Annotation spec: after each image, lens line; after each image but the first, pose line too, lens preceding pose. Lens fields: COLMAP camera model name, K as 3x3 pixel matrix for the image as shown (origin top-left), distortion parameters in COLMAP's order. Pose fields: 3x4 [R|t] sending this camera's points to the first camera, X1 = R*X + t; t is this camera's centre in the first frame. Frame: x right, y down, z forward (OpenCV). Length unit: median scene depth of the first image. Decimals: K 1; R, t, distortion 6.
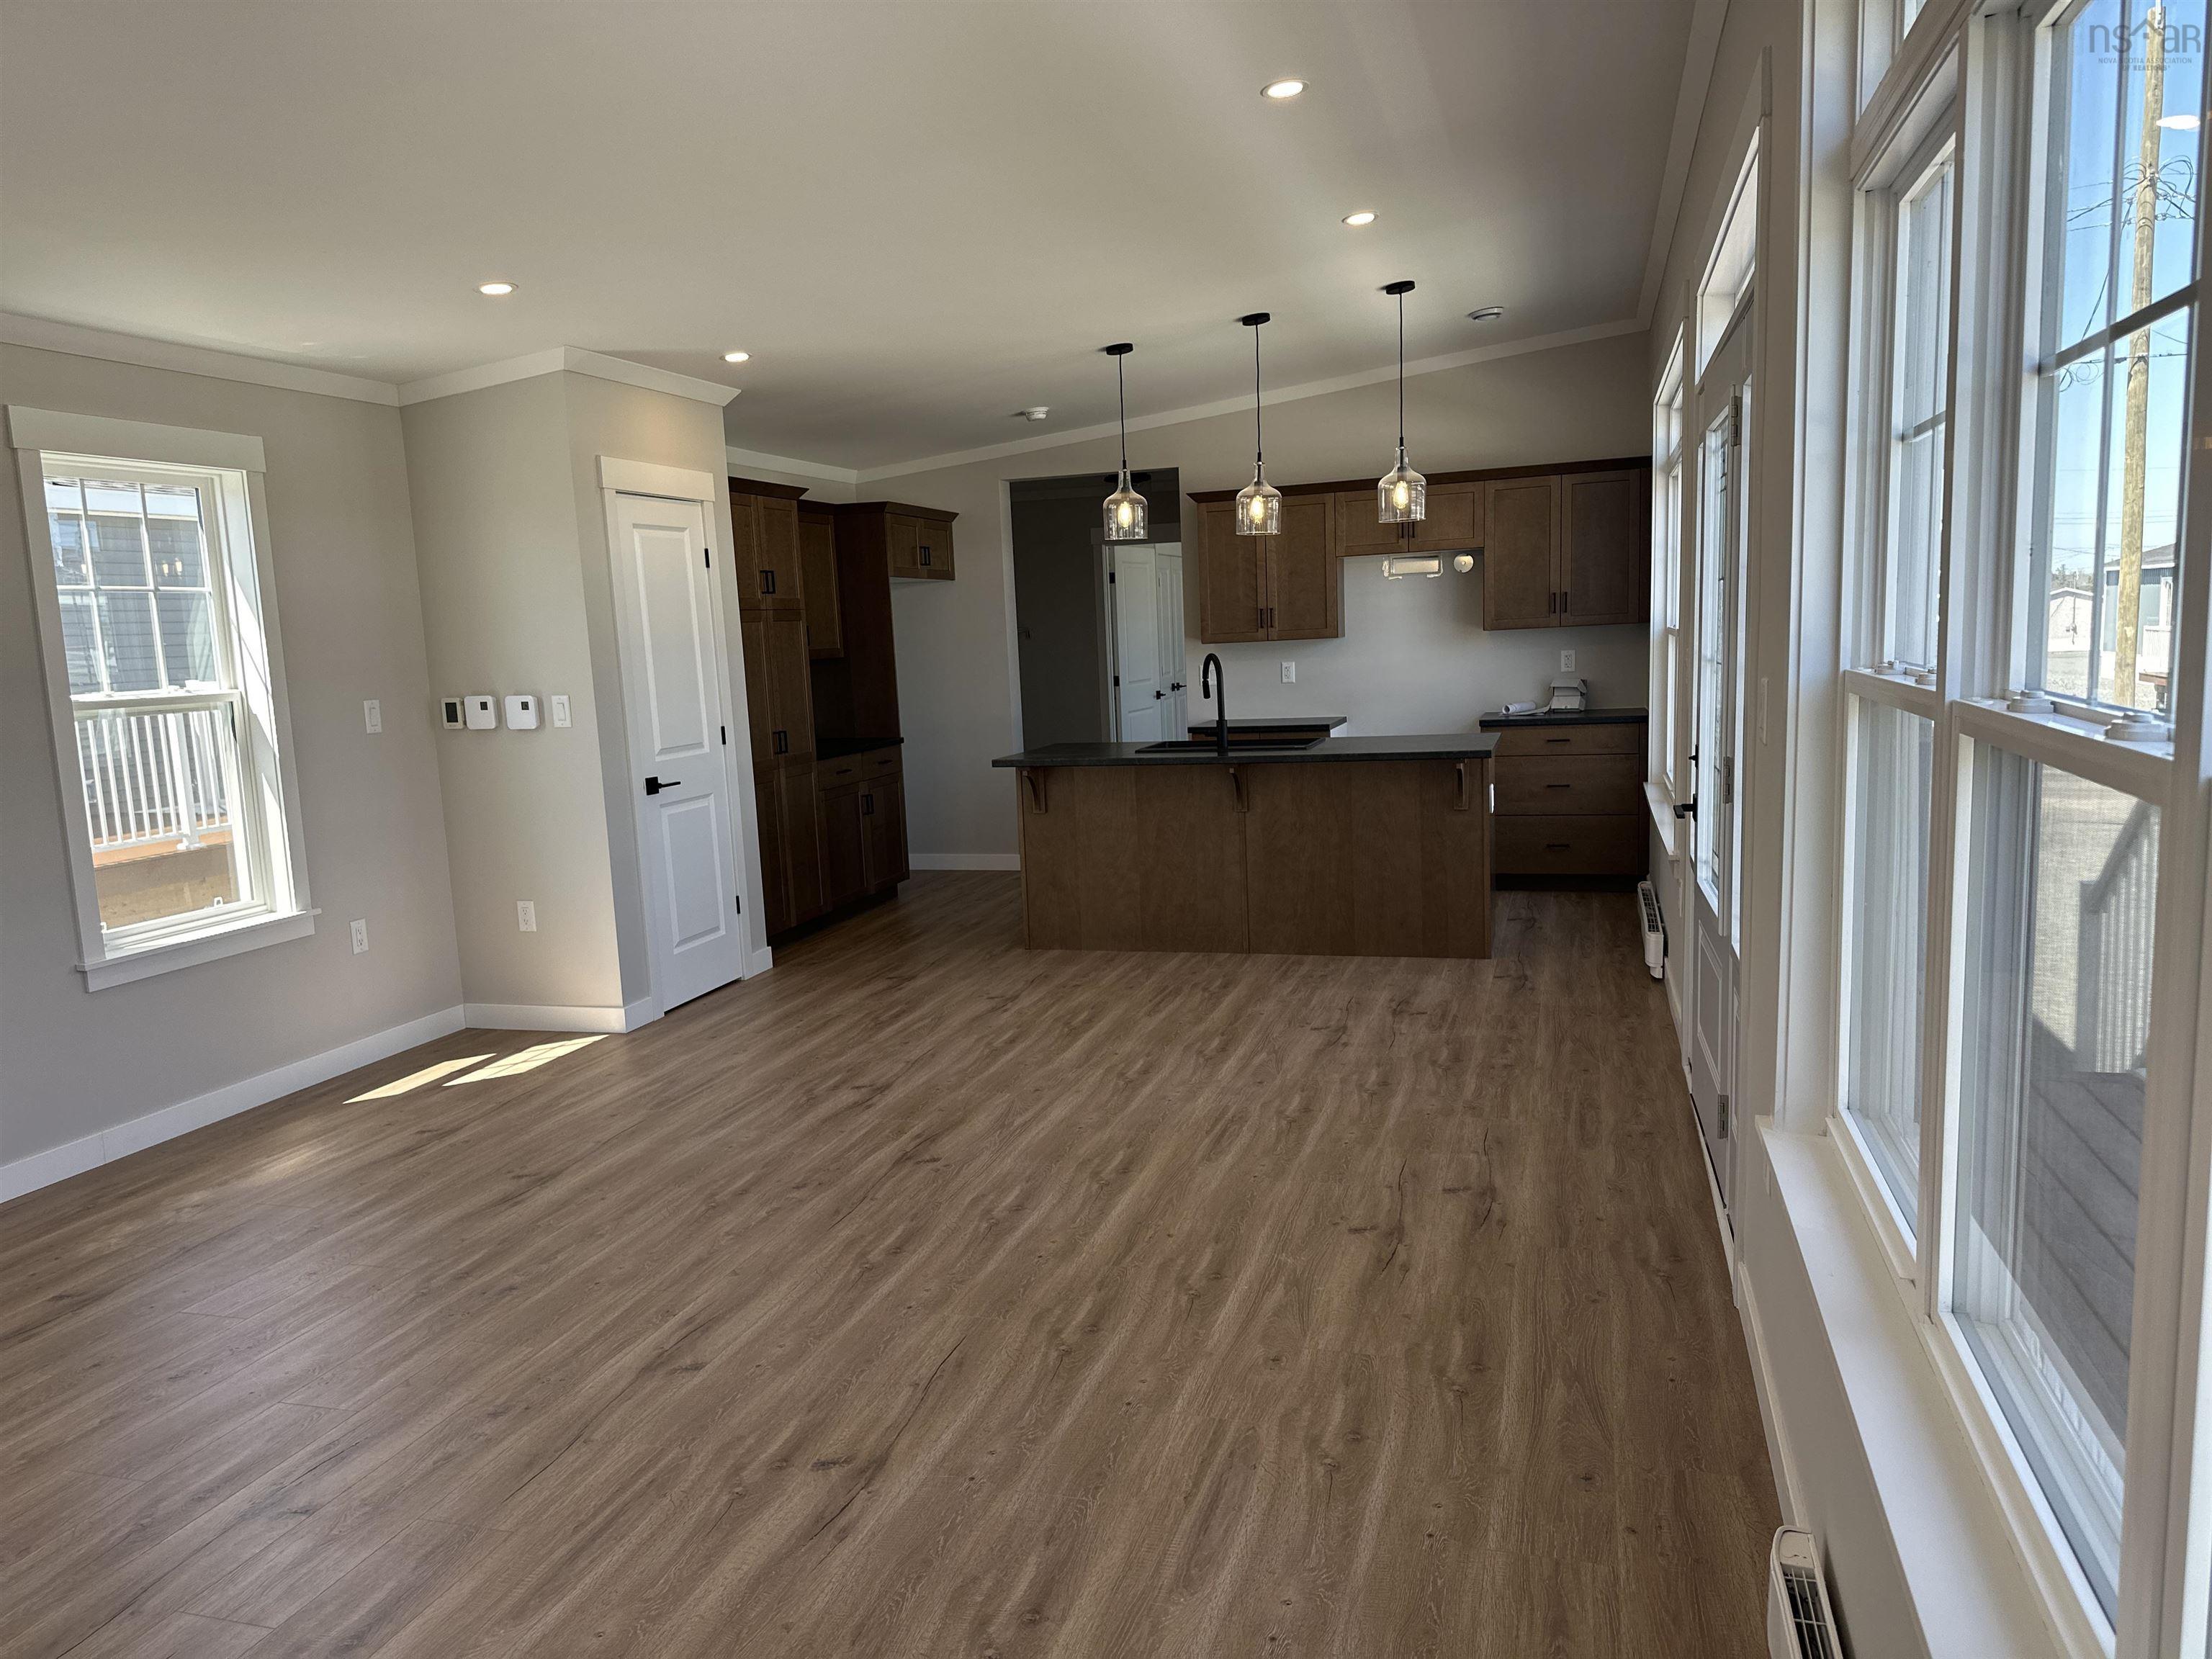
lens RADIAL K [[1560.6, 0, 1089.3], [0, 1560.6, 881.9], [0, 0, 1]] dist [0.044878, -0.054617]
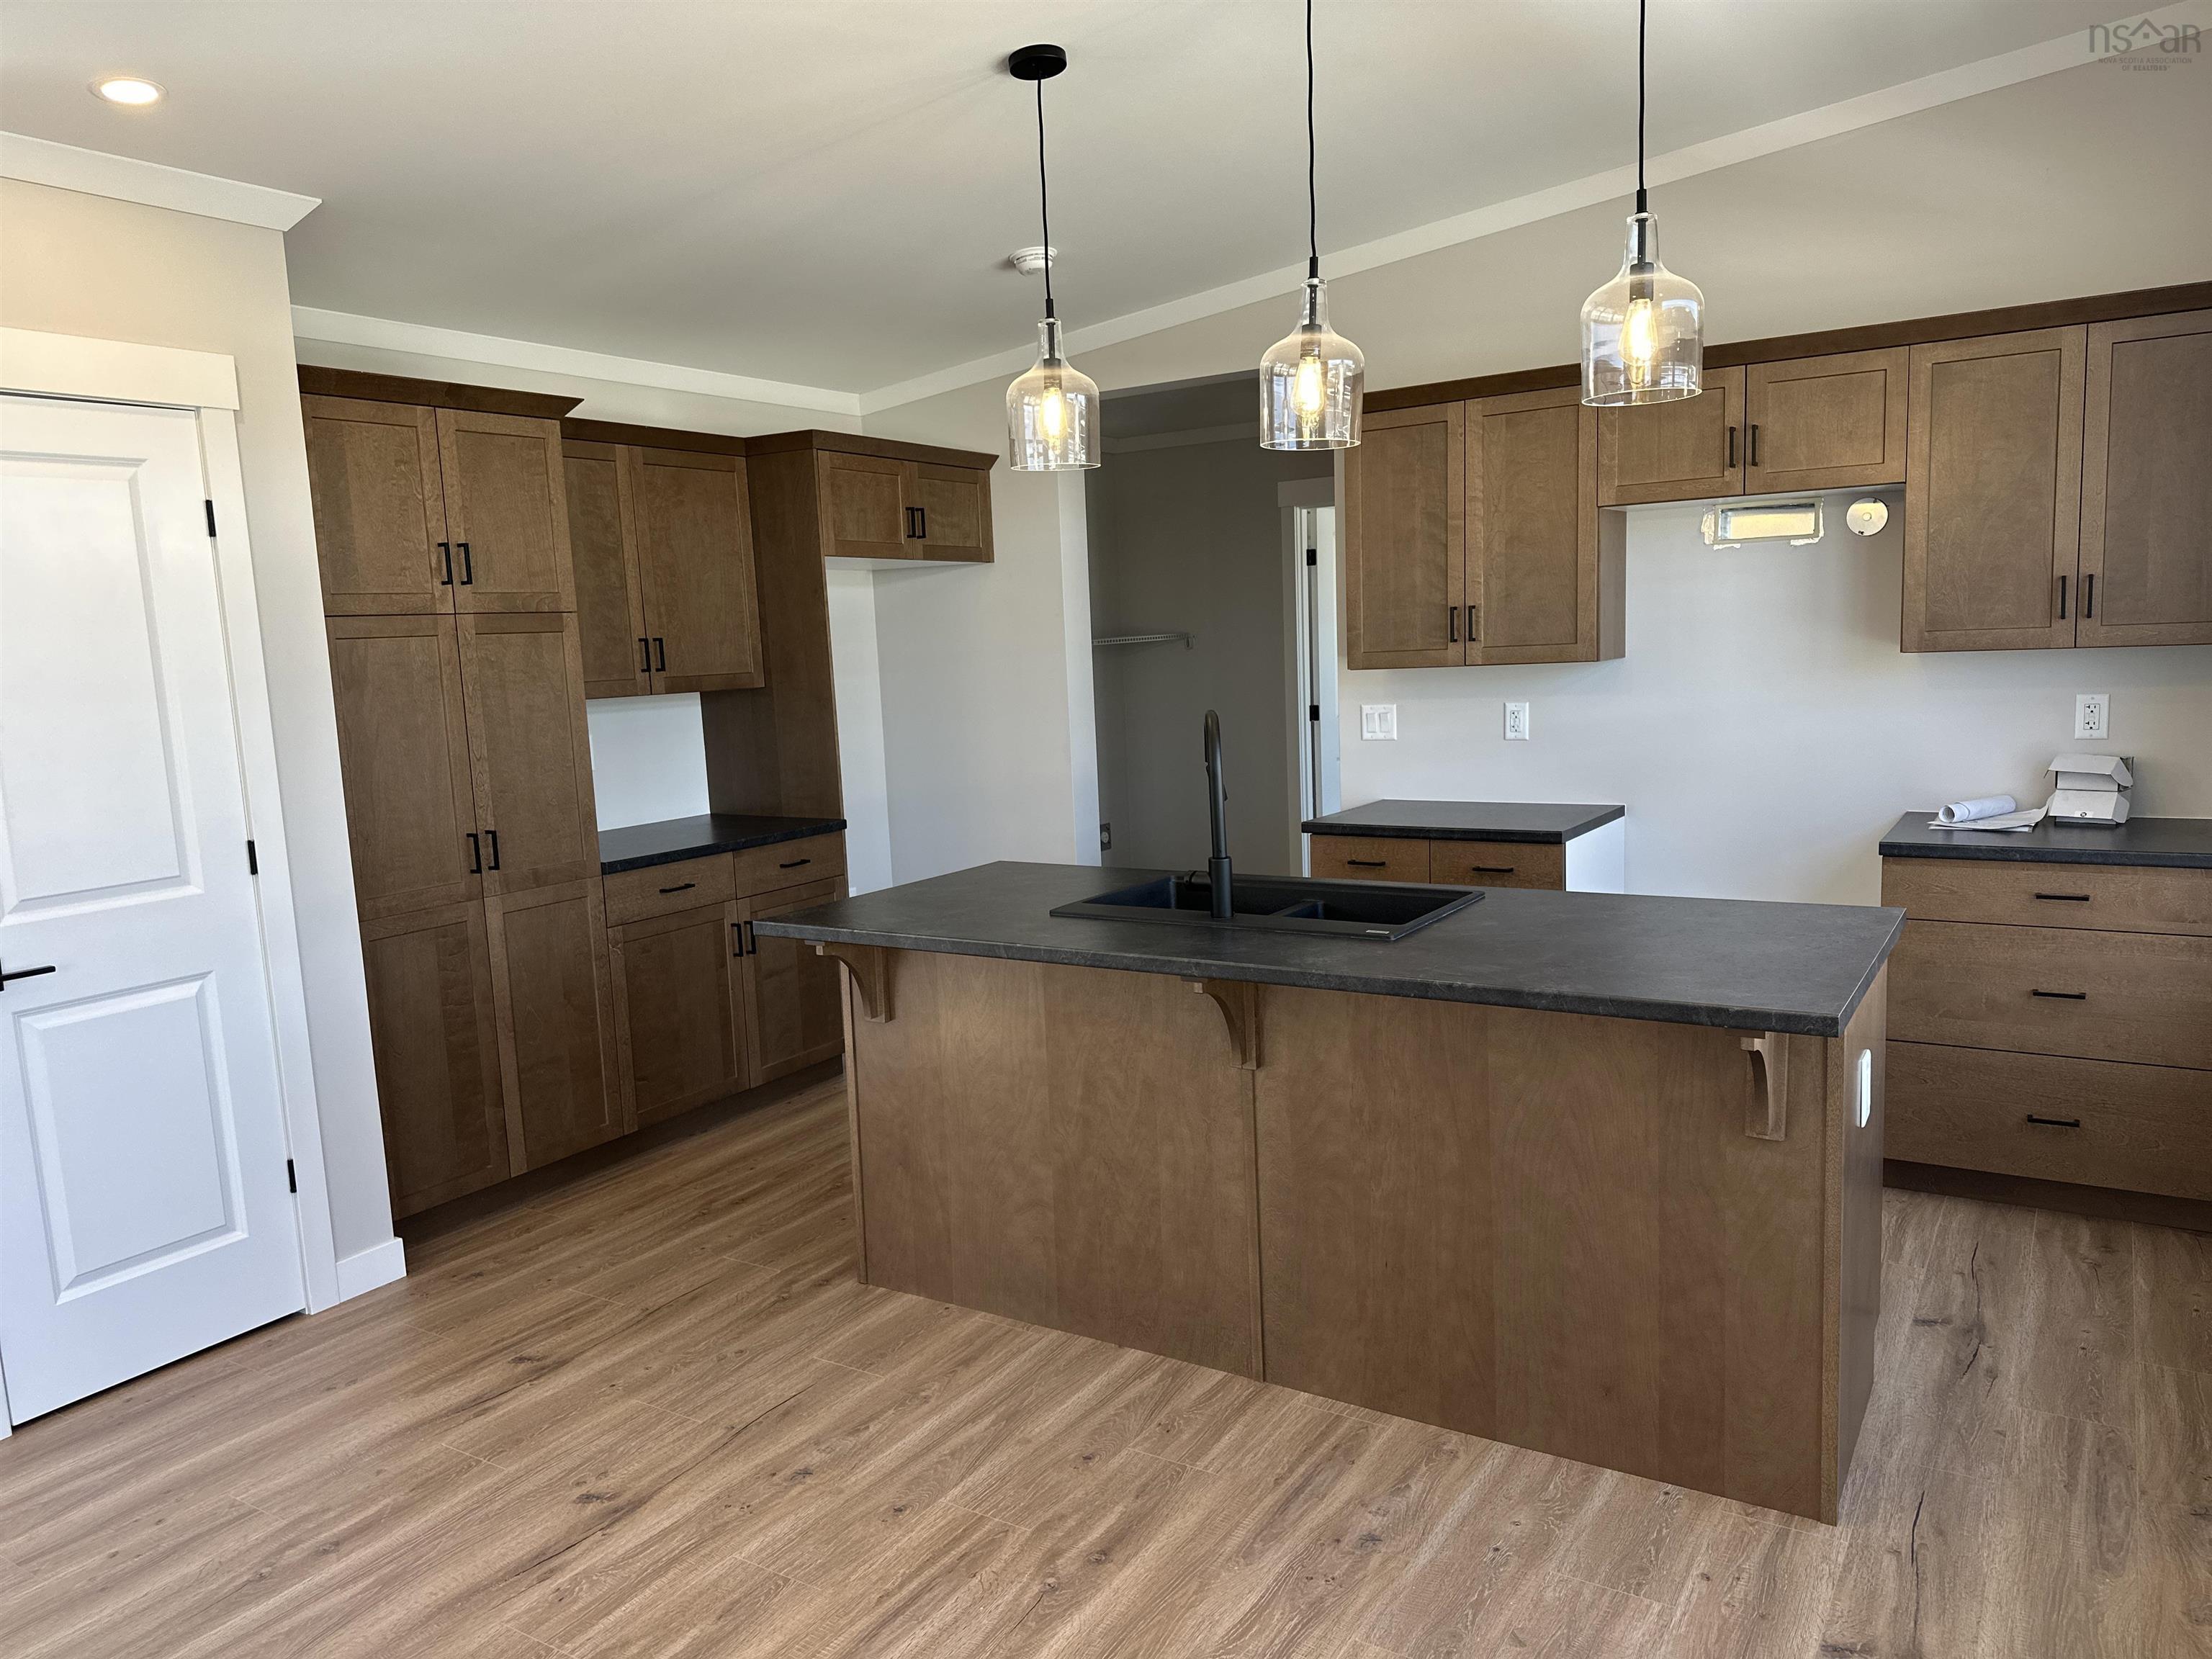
lens RADIAL K [[1560.6, 0, 1103.1], [0, 1560.6, 847.9], [0, 0, 1]] dist [0.044878, -0.054617]
pose [[0.965123, 0.039008, -0.258875, 0.156379], [-0.042315, 0.999078, -0.007212, -0.094445], [0.258355, 0.017915, 0.965884, 0.510842]]
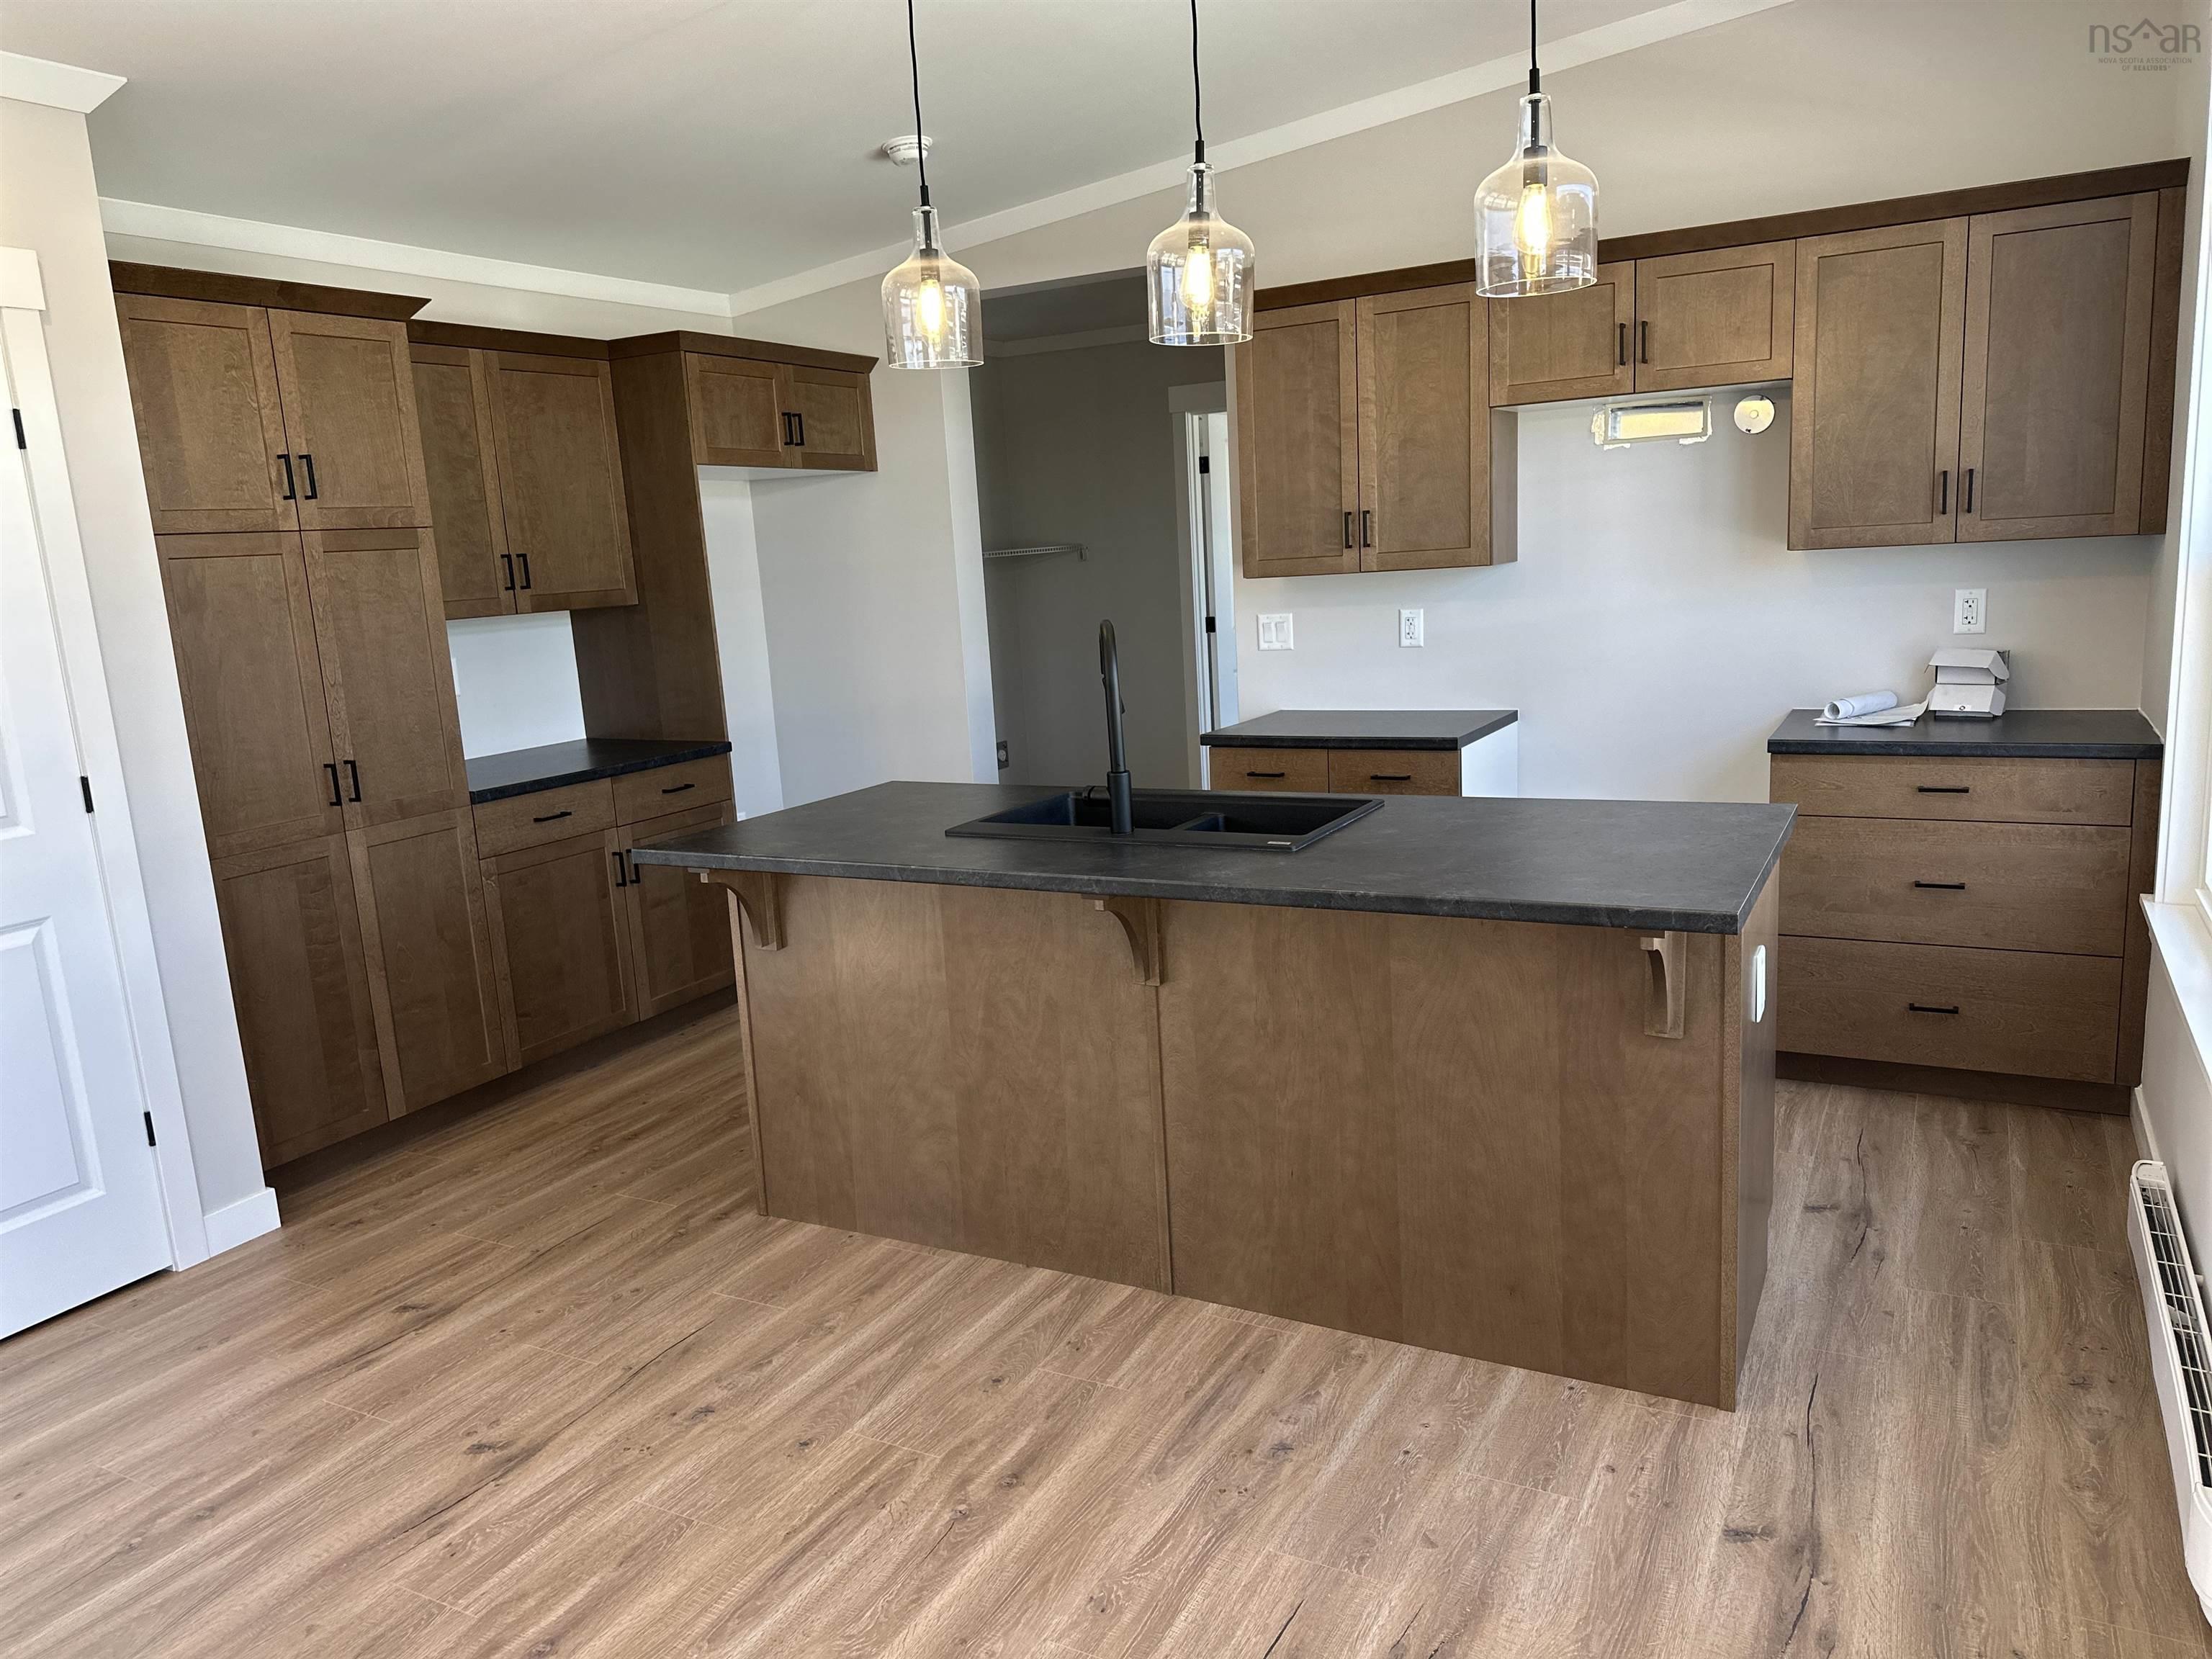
lens RADIAL K [[1560.6, 0, 1110.2], [0, 1560.6, 843.7], [0, 0, 1]] dist [0.044878, -0.054617]
pose [[0.981276, 0.025674, -0.190889, 0.154984], [-0.018325, 0.999025, 0.040166, -0.093453], [0.191734, -0.035916, 0.980790, 0.521633]]
